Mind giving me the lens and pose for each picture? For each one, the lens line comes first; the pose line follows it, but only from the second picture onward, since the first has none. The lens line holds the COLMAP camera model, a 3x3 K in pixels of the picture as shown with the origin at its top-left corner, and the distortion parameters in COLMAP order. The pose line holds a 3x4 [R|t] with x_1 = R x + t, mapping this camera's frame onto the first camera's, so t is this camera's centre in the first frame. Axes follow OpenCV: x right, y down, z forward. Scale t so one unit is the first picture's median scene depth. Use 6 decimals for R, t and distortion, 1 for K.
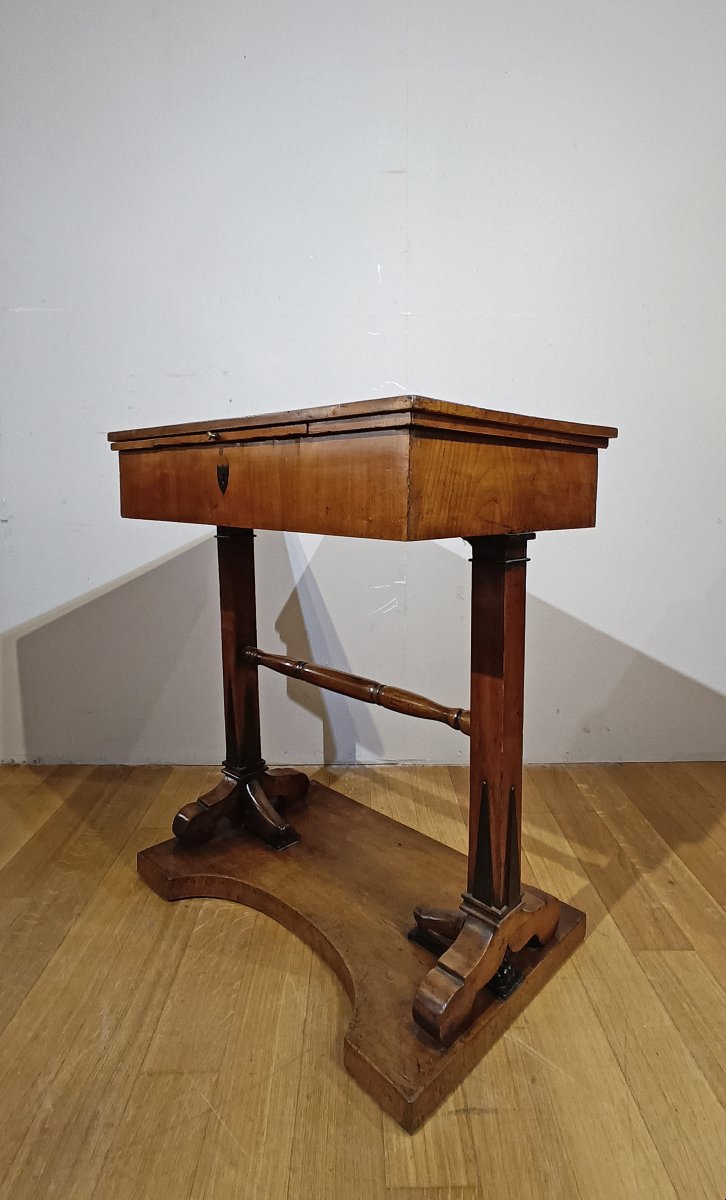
lens RADIAL K [[610.5, 0, 373.3], [0, 610.5, 577.8], [0, 0, 1]] dist [0.001046, 0.002530]
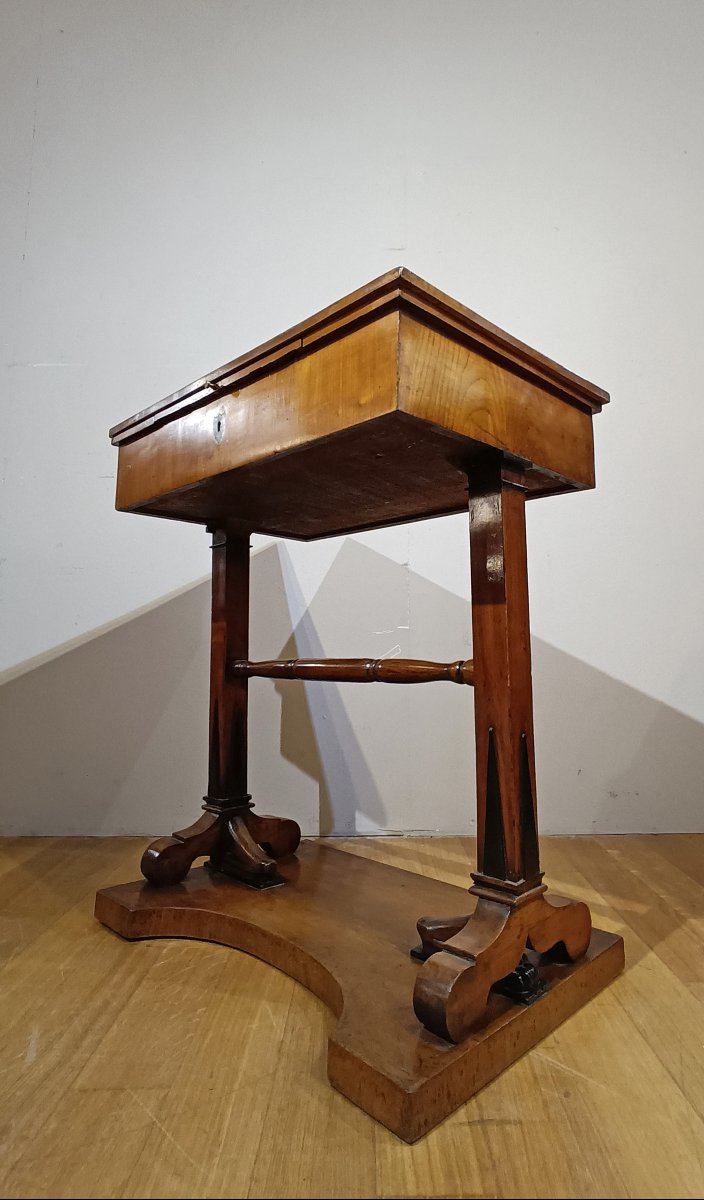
lens RADIAL K [[638.2, 0, 383.9], [0, 638.2, 595.8], [0, 0, 1]] dist [0.005975, 0.001187]
pose [[0.999998, -0.002133, 0.000480, 0.023038], [0.002186, 0.972945, -0.231028, 0.337428], [0.000026, 0.231028, 0.972947, 0.041189]]
